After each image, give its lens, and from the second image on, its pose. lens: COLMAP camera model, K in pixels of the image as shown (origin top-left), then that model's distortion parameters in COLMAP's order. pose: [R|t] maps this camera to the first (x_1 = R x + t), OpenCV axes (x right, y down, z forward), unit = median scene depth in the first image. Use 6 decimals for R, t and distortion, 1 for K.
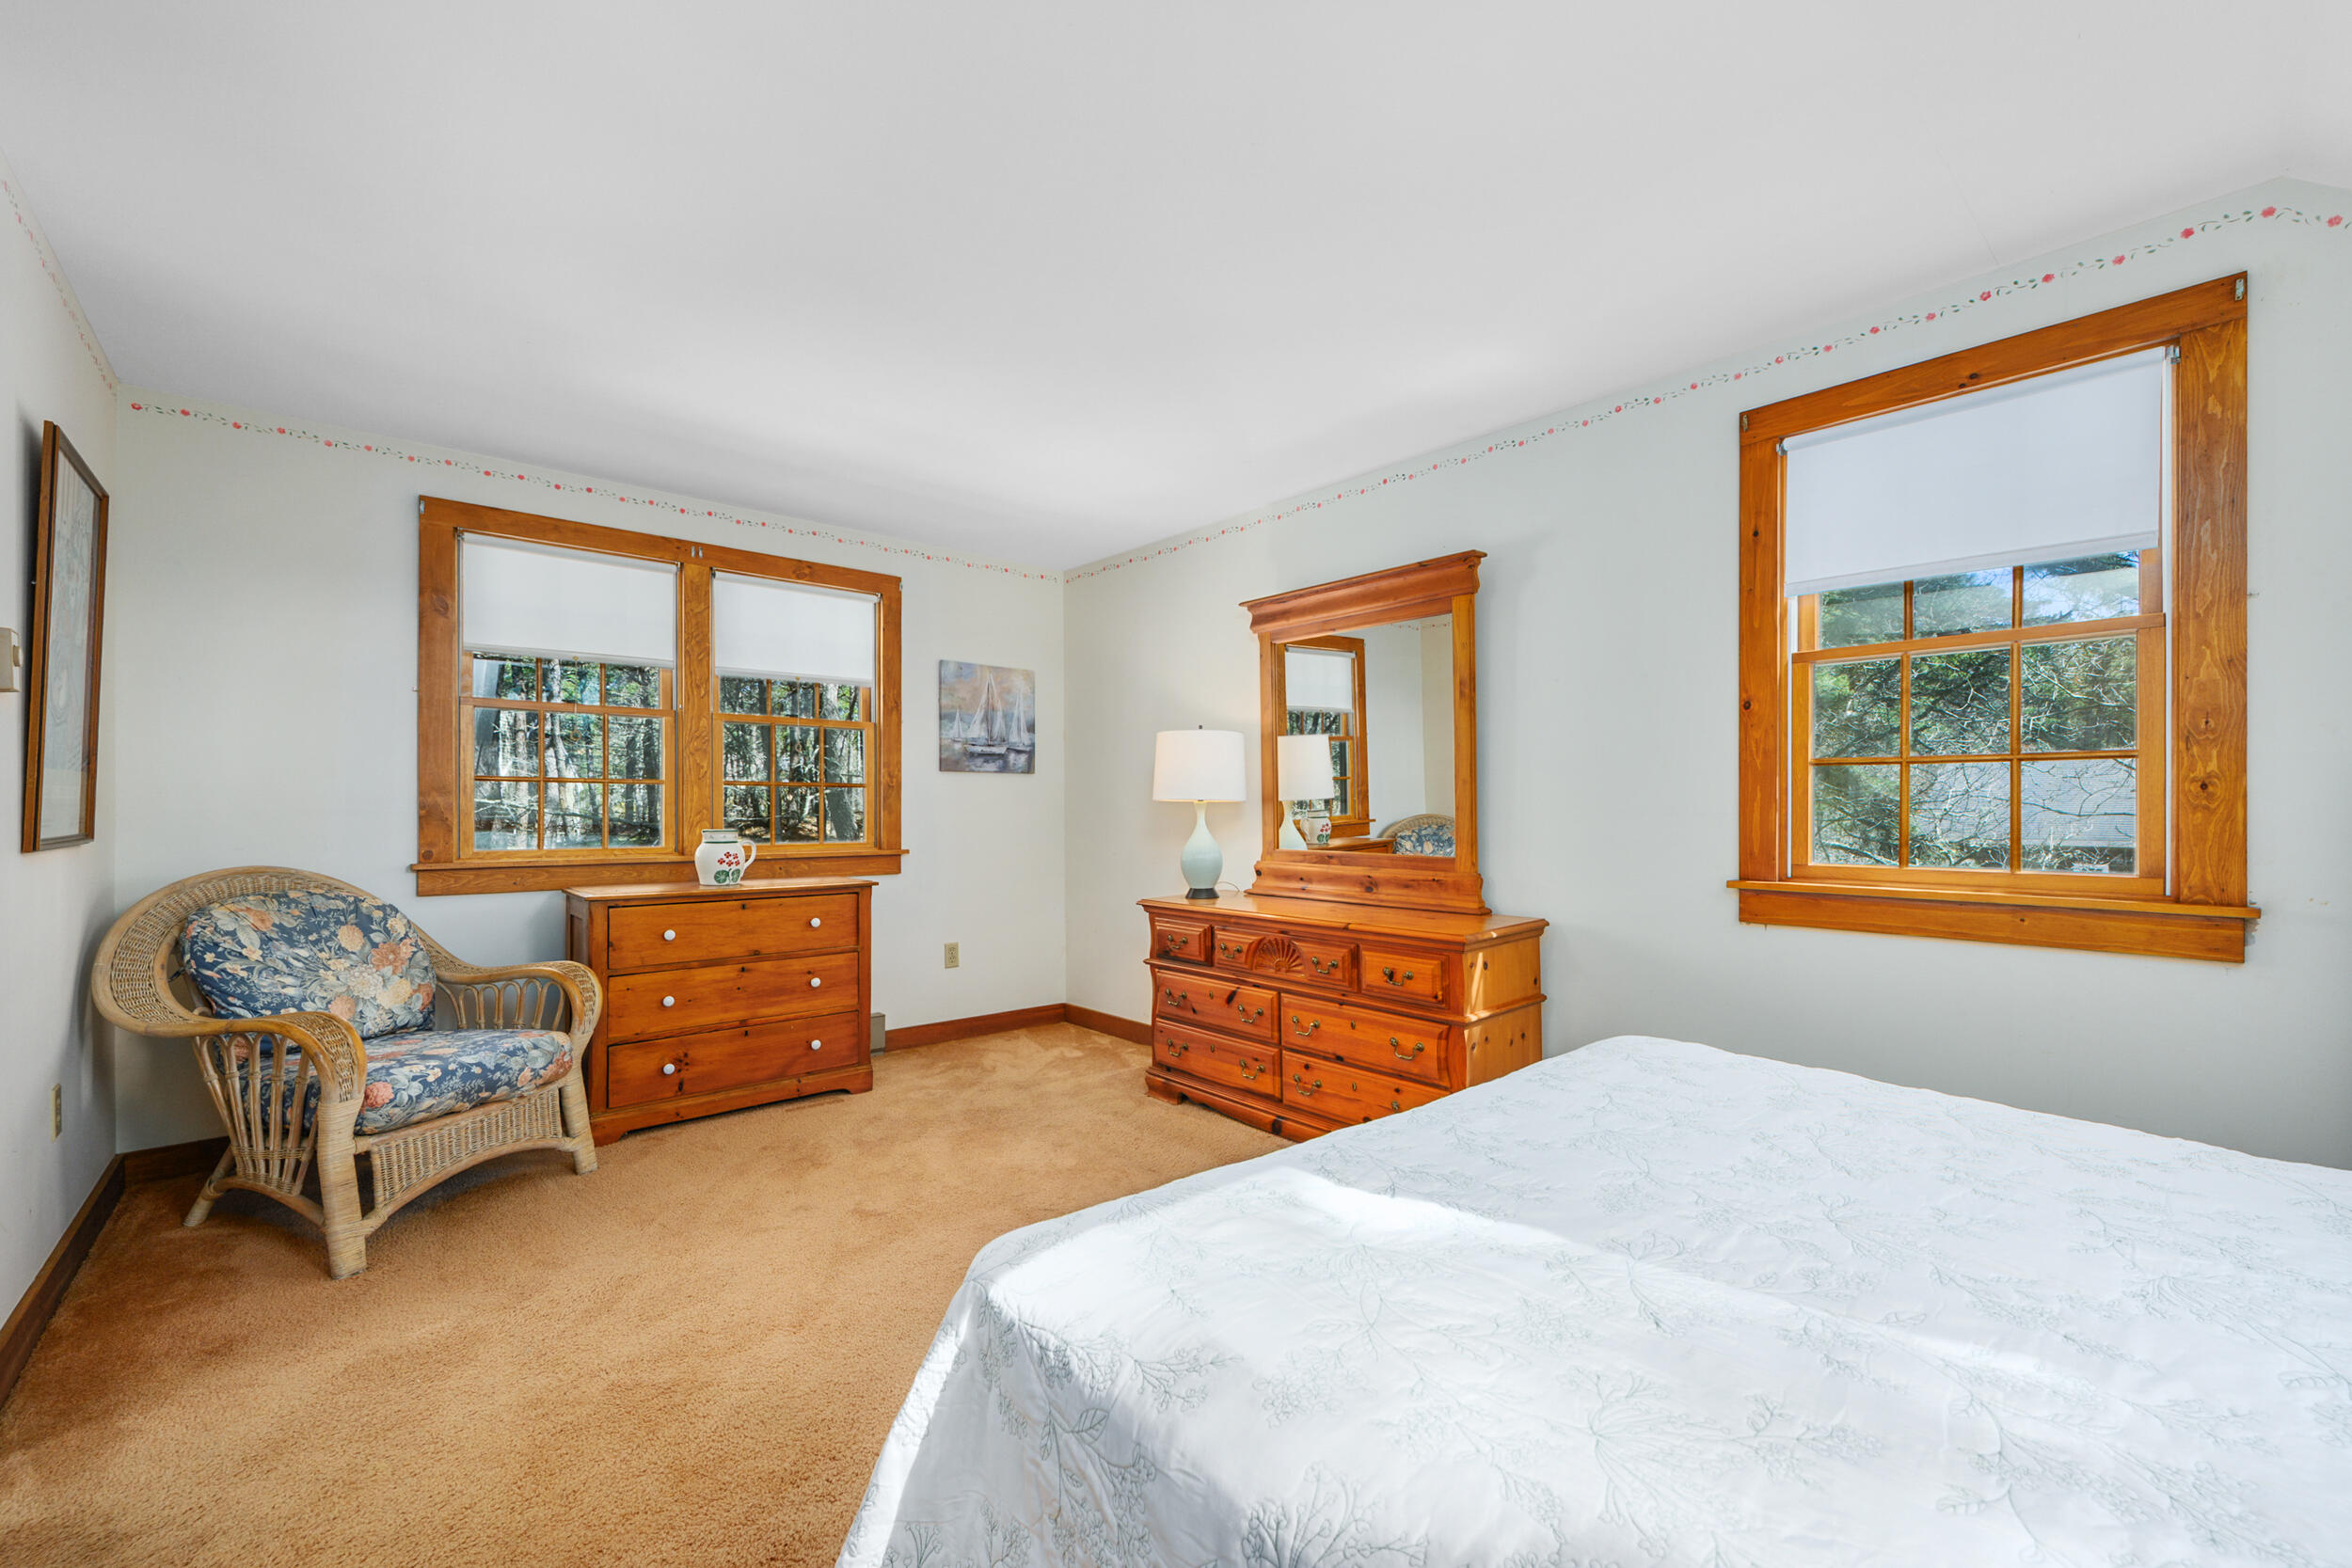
lens RADIAL K [[928.3, 0, 1179.8], [0, 928.3, 797.6], [0, 0, 1]] dist [0.000174, 0.000040]
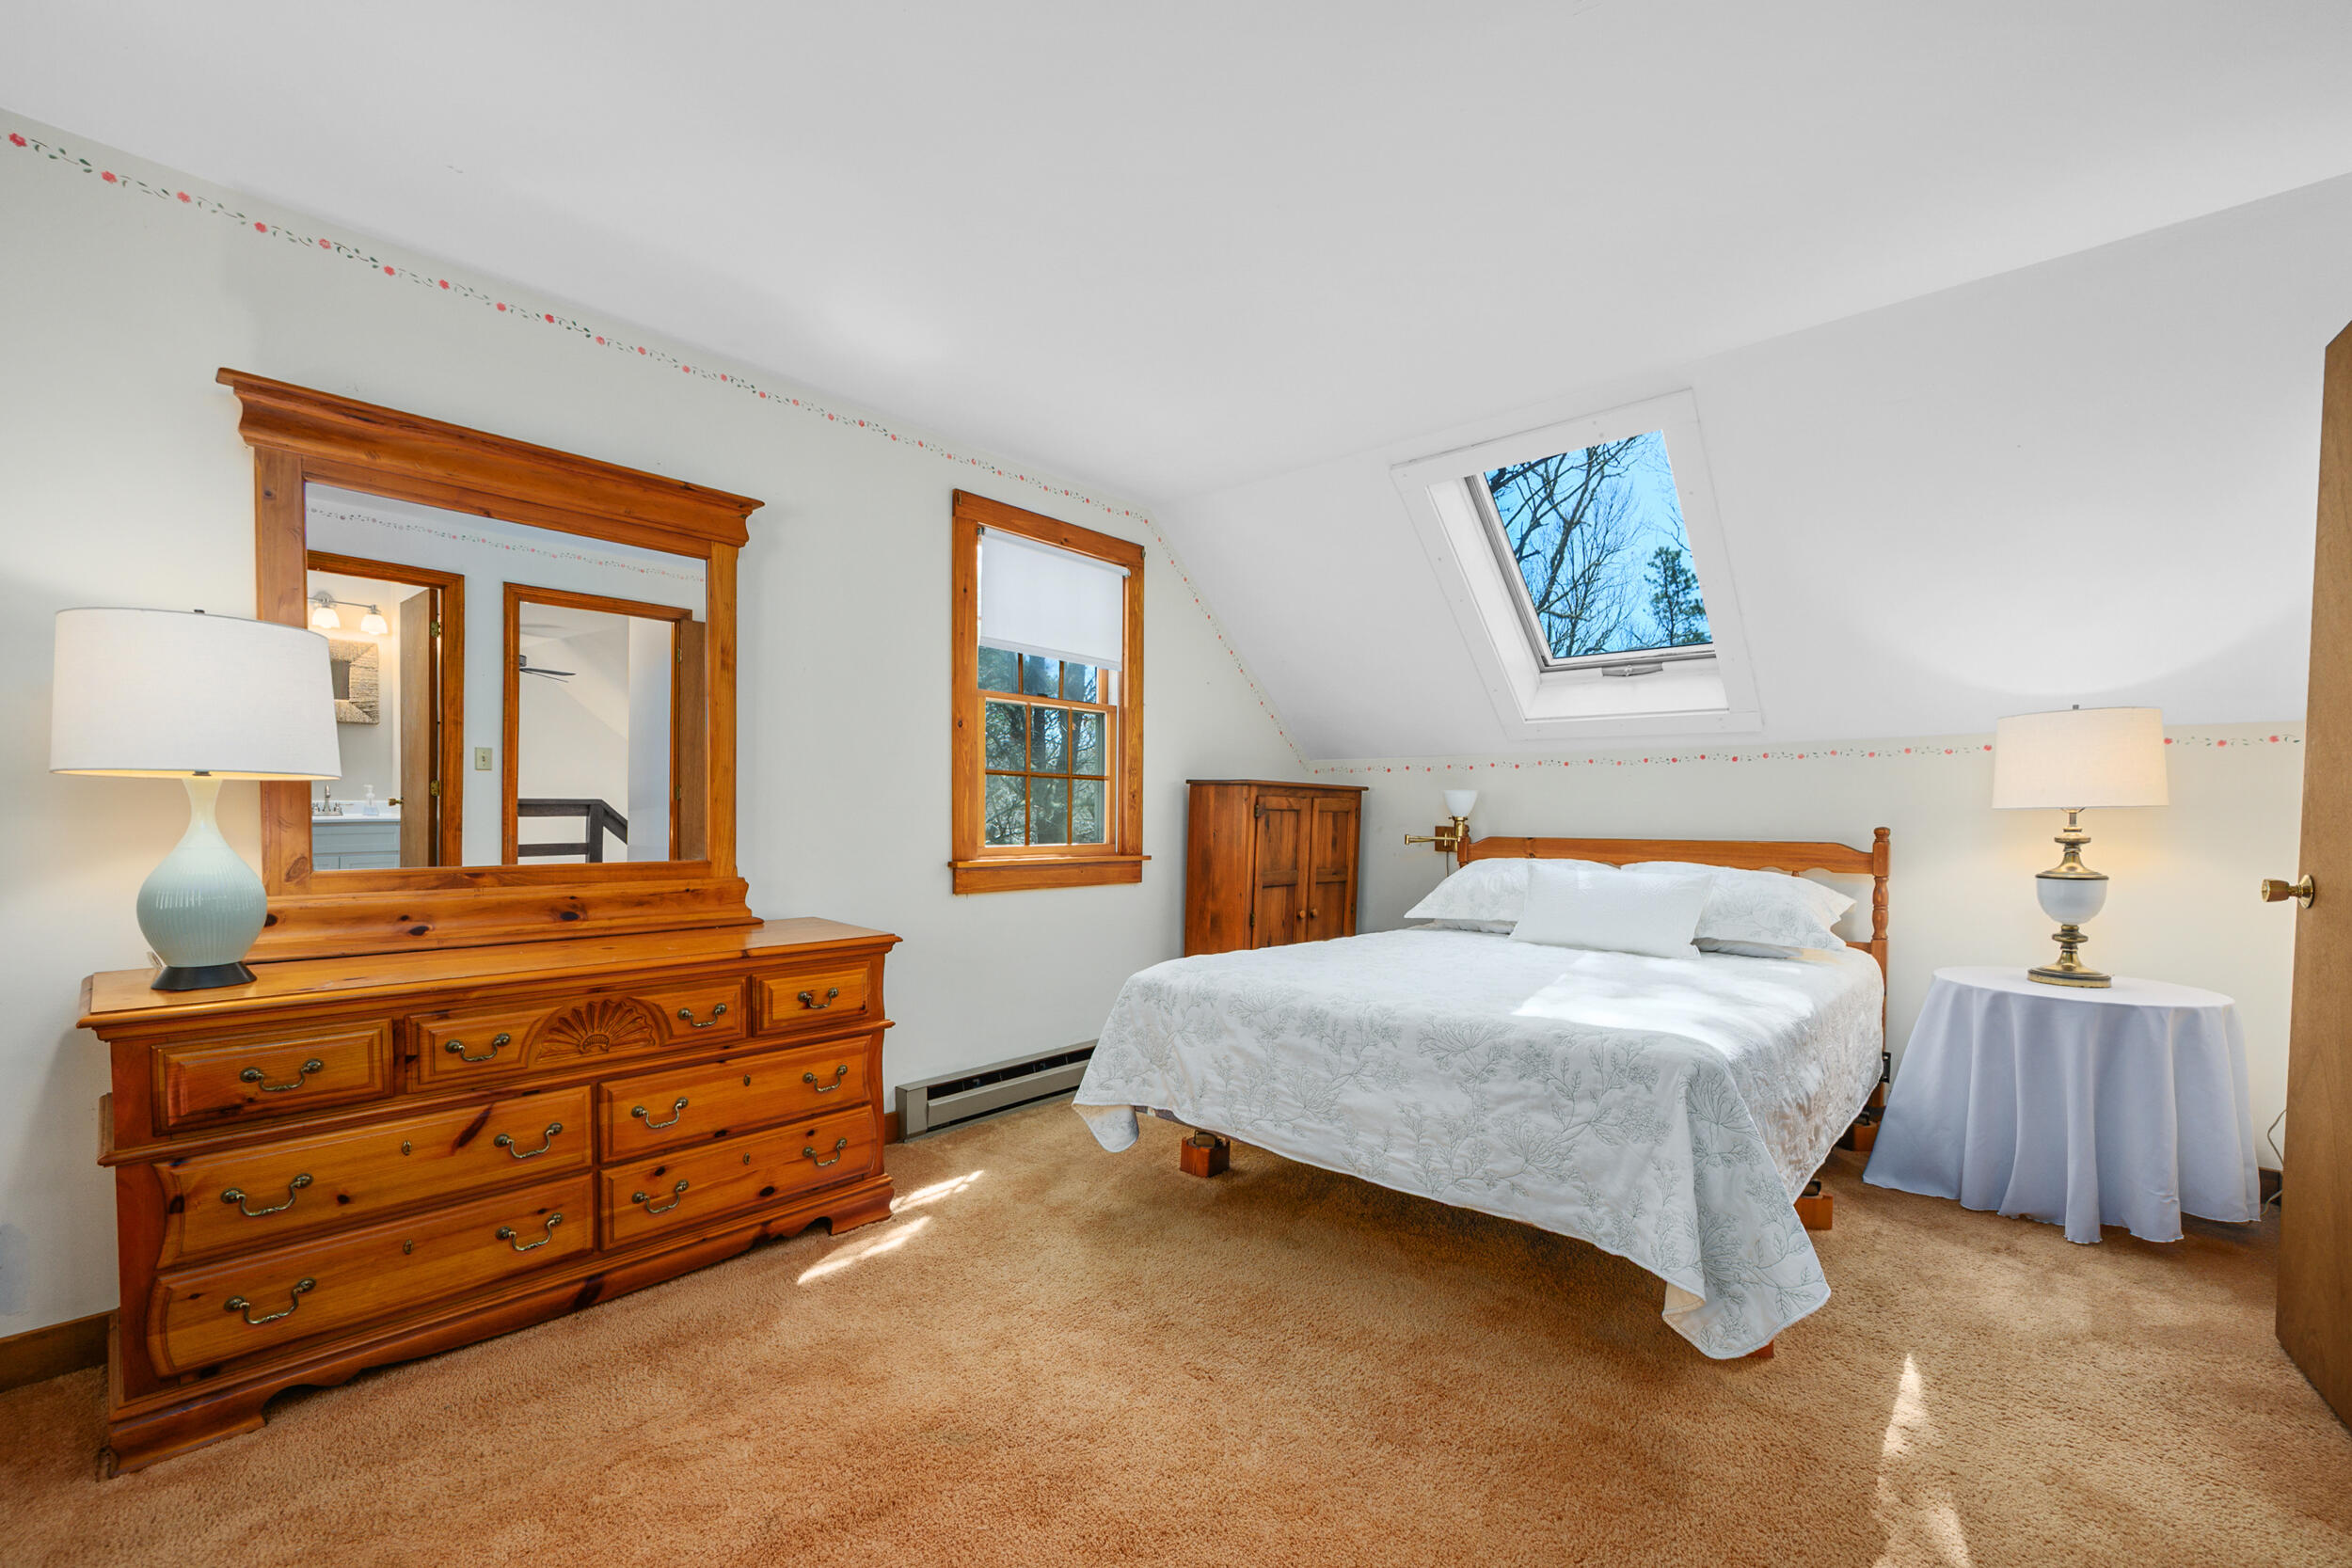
lens RADIAL K [[966.3, 0, 1203.6], [0, 966.3, 824.5], [0, 0, 1]] dist [0.000632, -0.000013]
pose [[-0.113474, -0.016938, 0.993397, -0.616772], [-0.025296, 0.999580, 0.014154, 0.009493], [-0.993219, -0.023523, -0.113855, 0.675383]]
